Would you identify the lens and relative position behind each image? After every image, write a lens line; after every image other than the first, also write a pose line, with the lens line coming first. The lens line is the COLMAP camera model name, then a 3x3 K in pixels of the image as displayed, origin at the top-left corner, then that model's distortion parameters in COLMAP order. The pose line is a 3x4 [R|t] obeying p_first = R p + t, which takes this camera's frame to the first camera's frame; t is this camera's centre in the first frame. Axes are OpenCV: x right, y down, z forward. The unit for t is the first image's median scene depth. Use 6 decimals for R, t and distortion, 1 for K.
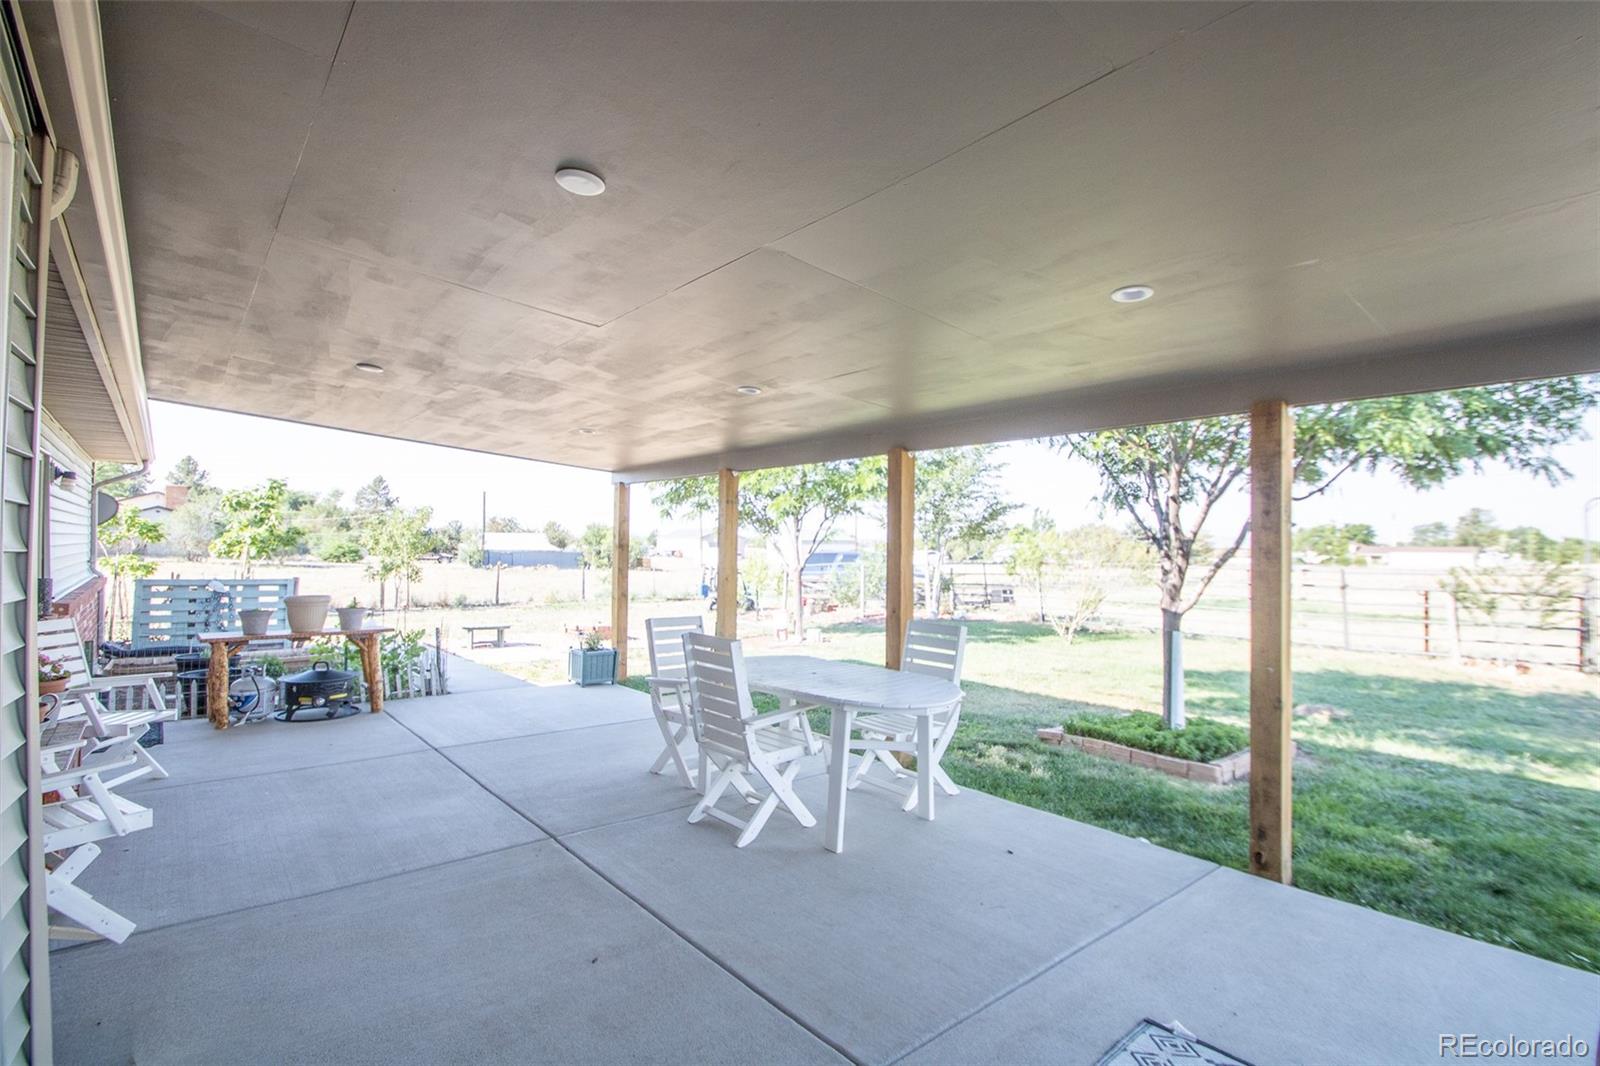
lens RADIAL K [[747.7, 0, 799.5], [0, 747.7, 523.8], [0, 0, 1]] dist [-0.003703, -0.005367]
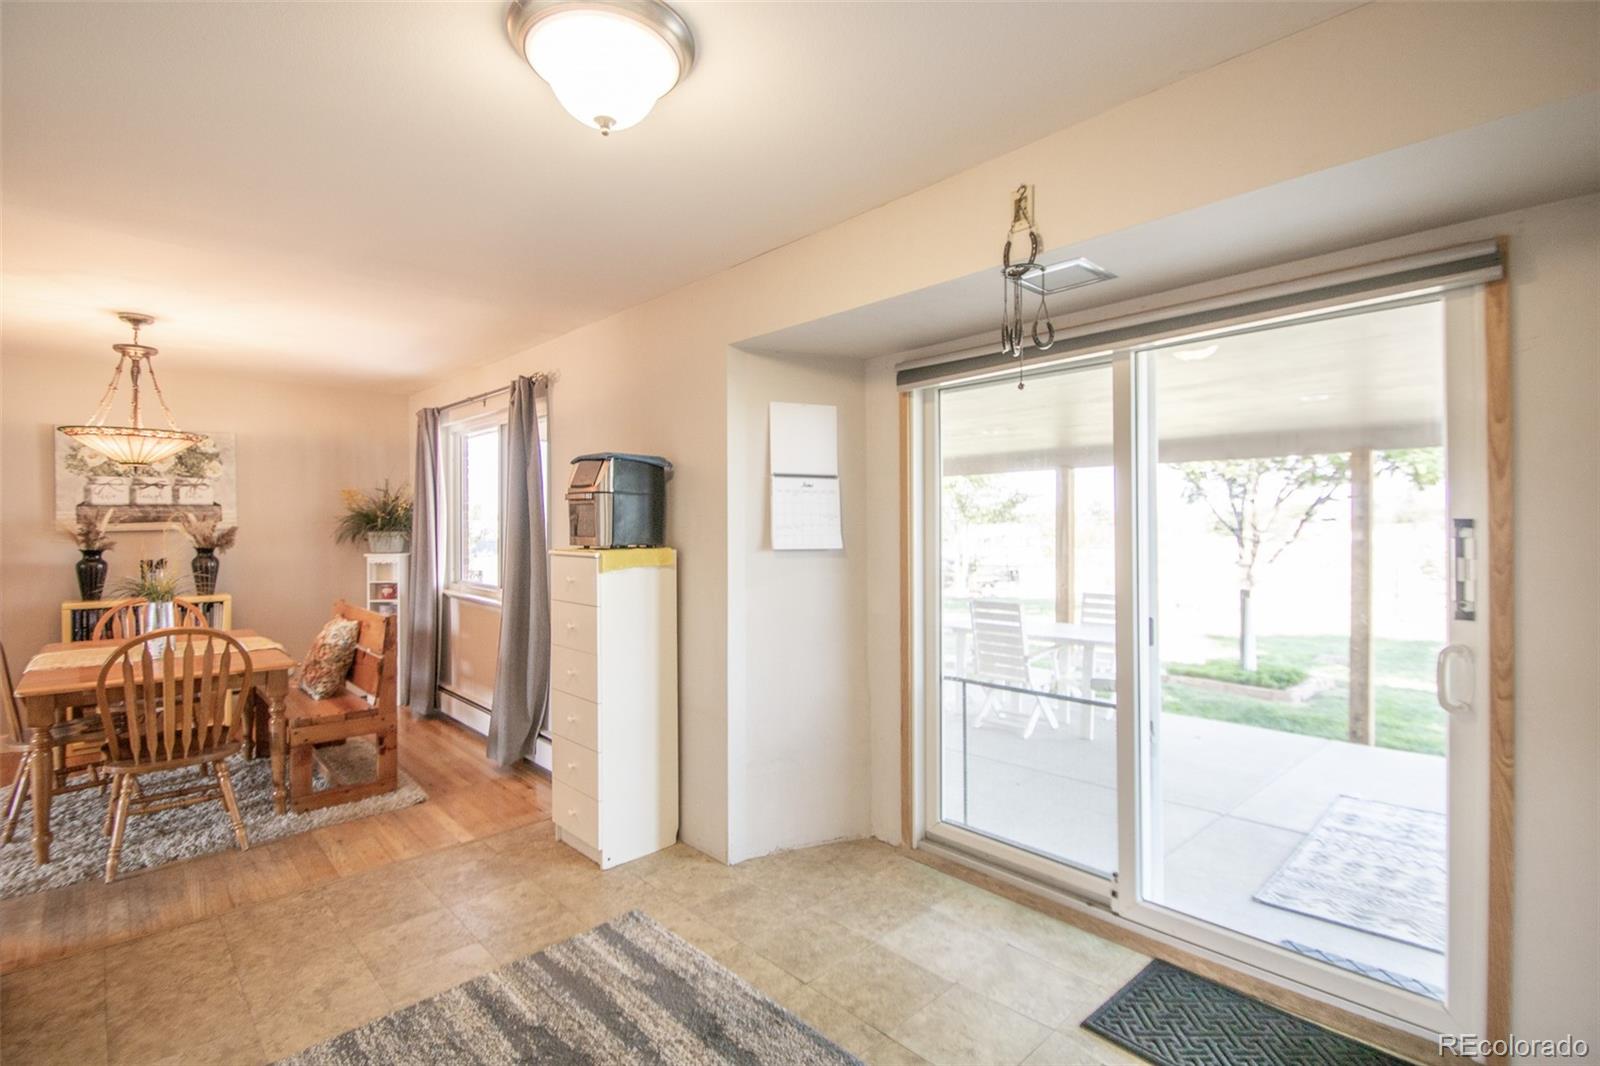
lens RADIAL K [[747.7, 0, 786.4], [0, 747.7, 532.4], [0, 0, 1]] dist [-0.003703, -0.005367]
pose [[0.998949, -0.012353, 0.044145, -0.445737], [0.010894, 0.999391, 0.033140, -0.034331], [-0.044527, -0.032625, 0.998475, -0.352134]]
